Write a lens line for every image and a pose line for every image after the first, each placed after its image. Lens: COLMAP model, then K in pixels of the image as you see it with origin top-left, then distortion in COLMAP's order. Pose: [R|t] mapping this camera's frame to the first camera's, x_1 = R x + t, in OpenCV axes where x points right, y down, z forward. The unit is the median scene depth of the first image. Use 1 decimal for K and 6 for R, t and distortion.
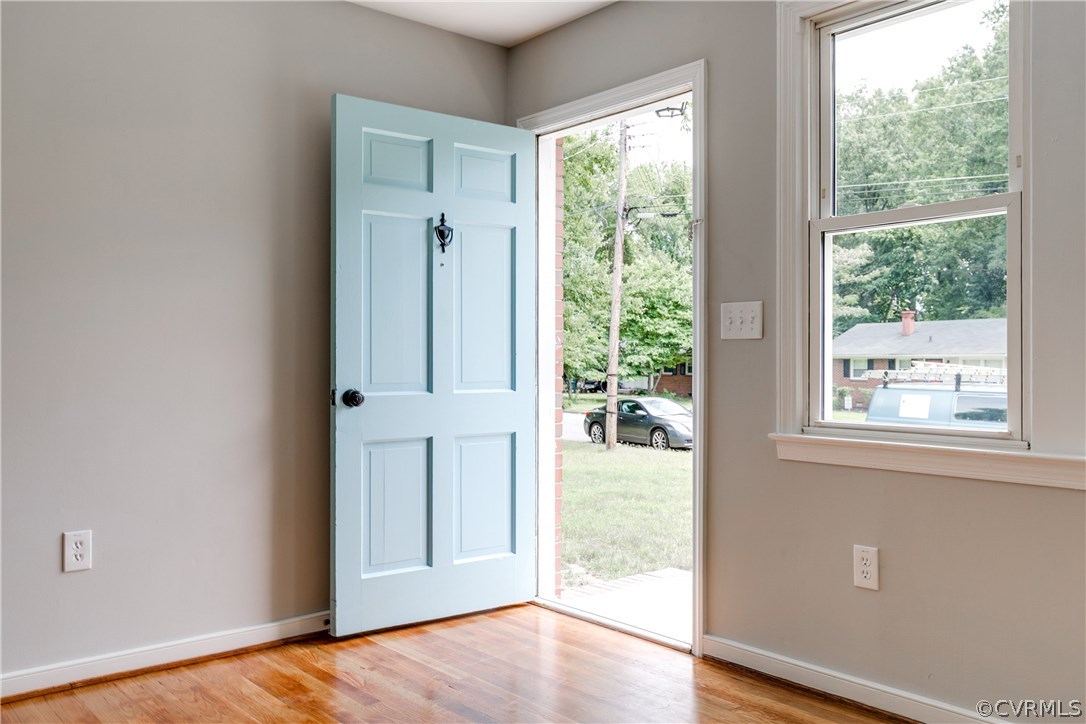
lens RADIAL K [[915.6, 0, 543.0], [0, 915.6, 362.0], [0, 0, 1]] dist [0.000777, 0.000271]
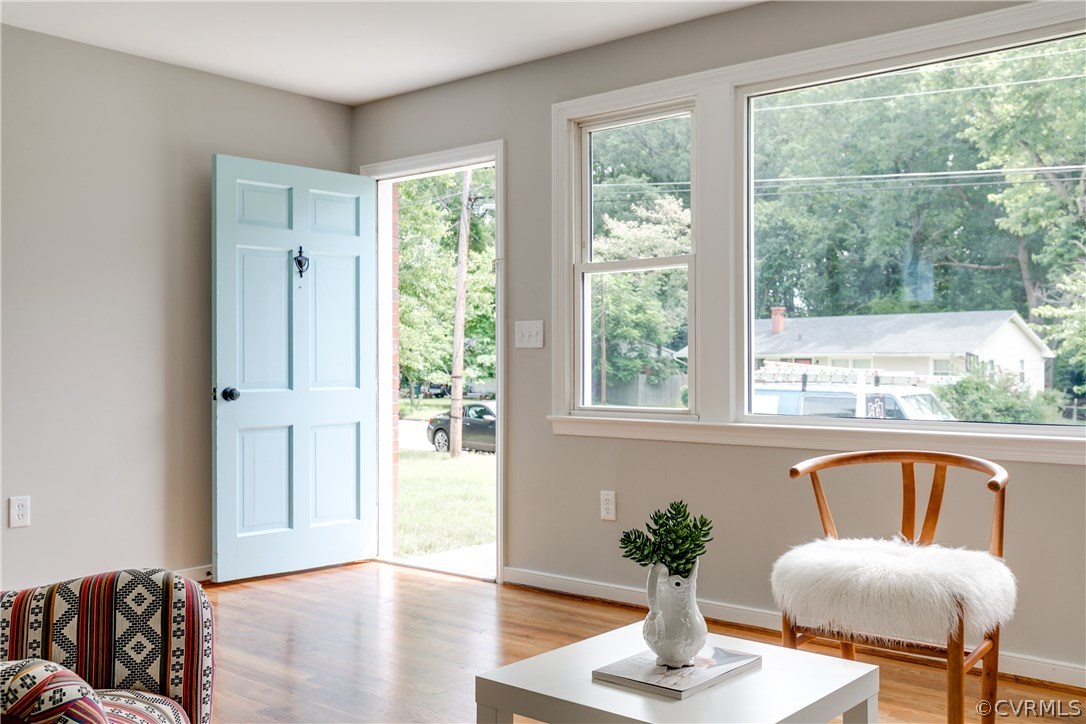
lens RADIAL K [[1045.3, 0, 556.1], [0, 1045.3, 358.3], [0, 0, 1]] dist [-0.005851, 0.002473]
pose [[0.986236, -0.002709, 0.165321, -0.001619], [0.003423, 0.999986, -0.004033, -0.002261], [-0.165307, 0.004543, 0.986232, -0.431827]]
